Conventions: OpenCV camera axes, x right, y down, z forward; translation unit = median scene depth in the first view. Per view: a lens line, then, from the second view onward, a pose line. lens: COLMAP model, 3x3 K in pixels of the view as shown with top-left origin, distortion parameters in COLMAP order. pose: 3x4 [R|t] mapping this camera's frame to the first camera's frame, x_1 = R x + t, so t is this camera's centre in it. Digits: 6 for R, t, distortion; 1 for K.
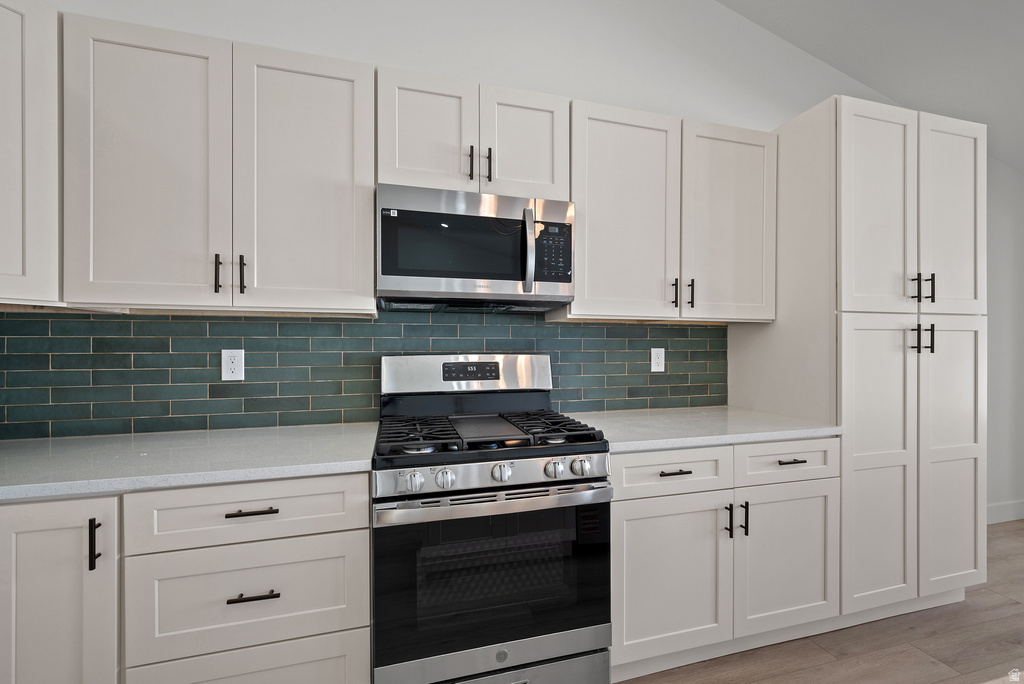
lens RADIAL K [[423.5, 0, 512.0], [0, 423.5, 342.0], [0, 0, 1]] dist [-0.003358, -0.000377]
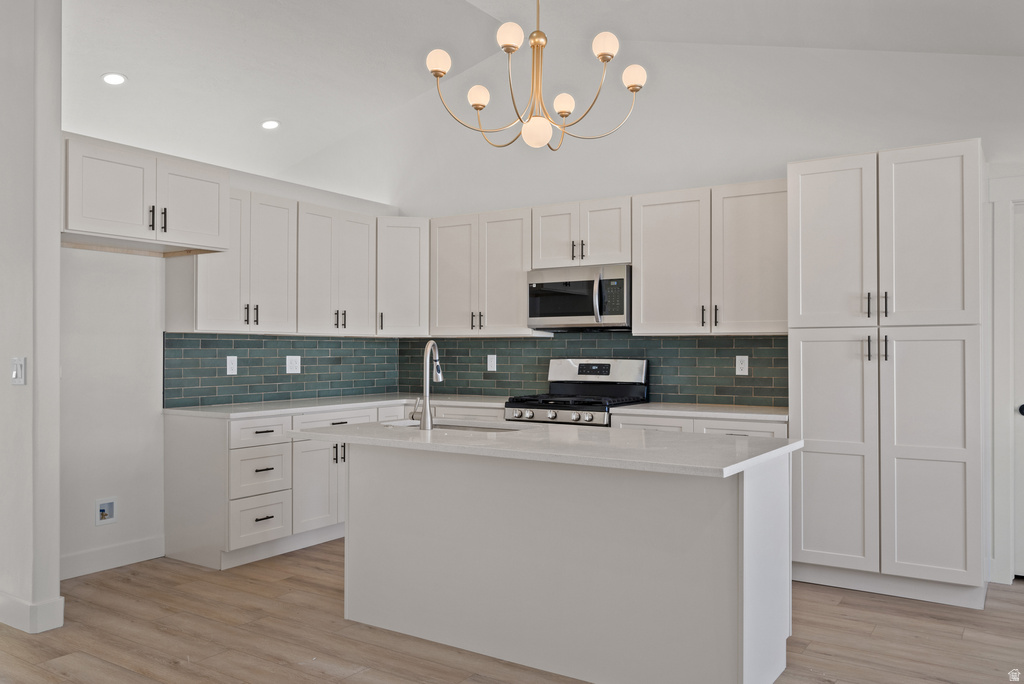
lens RADIAL K [[794.1, 0, 512.0], [0, 794.1, 342.0], [0, 0, 1]] dist [-0.002867, -0.001773]
pose [[0.651174, -0.008578, -0.758880, 2.055721], [0.002753, 0.999956, -0.008941, -0.008204], [0.758924, 0.003733, 0.651169, -1.234875]]
